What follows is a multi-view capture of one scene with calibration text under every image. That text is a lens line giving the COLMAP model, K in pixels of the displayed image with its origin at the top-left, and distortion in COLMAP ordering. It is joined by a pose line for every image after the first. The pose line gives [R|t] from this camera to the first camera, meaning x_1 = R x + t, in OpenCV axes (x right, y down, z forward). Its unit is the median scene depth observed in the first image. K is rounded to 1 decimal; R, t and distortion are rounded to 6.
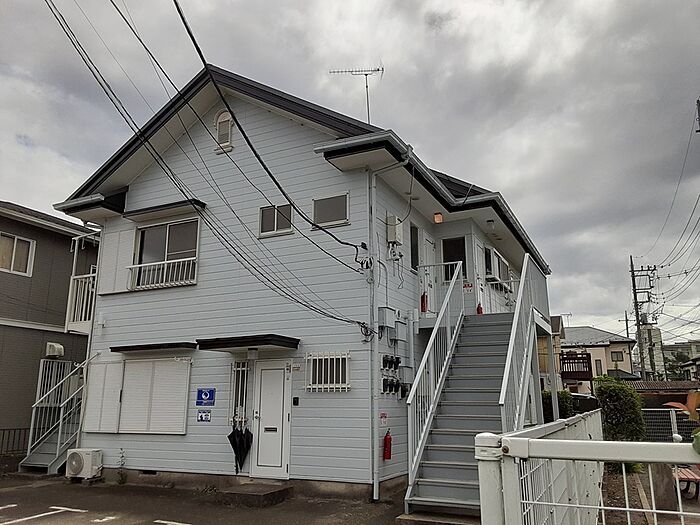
lens RADIAL K [[565.1, 0, 355.2], [0, 565.1, 259.6], [0, 0, 1]] dist [0.062688, -0.081286]
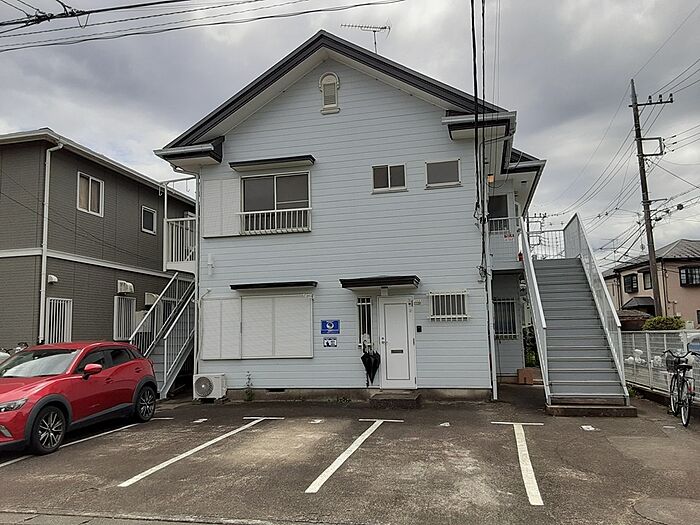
lens RADIAL K [[565.1, 0, 346.7], [0, 565.1, 264.4], [0, 0, 1]] dist [0.062688, -0.081286]
pose [[0.974183, 0.007109, 0.225648, -0.465453], [-0.034315, 0.992554, 0.116875, -0.025826], [-0.223137, -0.121601, 0.967173, -0.126639]]
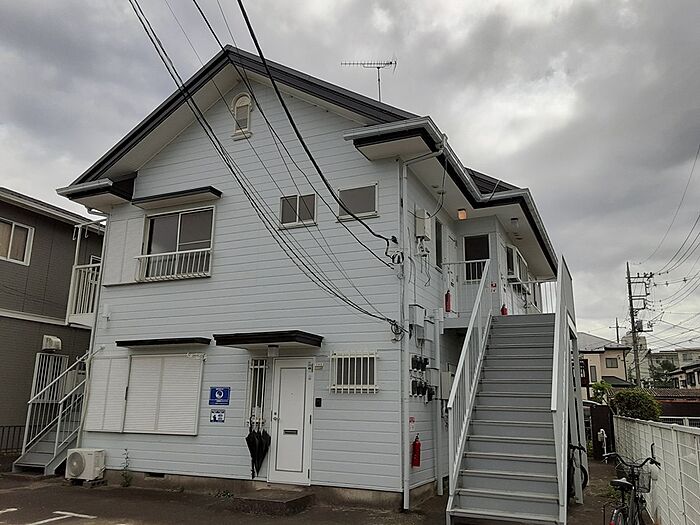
lens RADIAL K [[565.1, 0, 353.9], [0, 565.1, 260.5], [0, 0, 1]] dist [0.062688, -0.081286]
pose [[0.999389, 0.024938, 0.024477, -0.064158], [-0.024904, 0.999688, -0.001709, 0.012096], [-0.024512, 0.001098, 0.999699, 0.048947]]
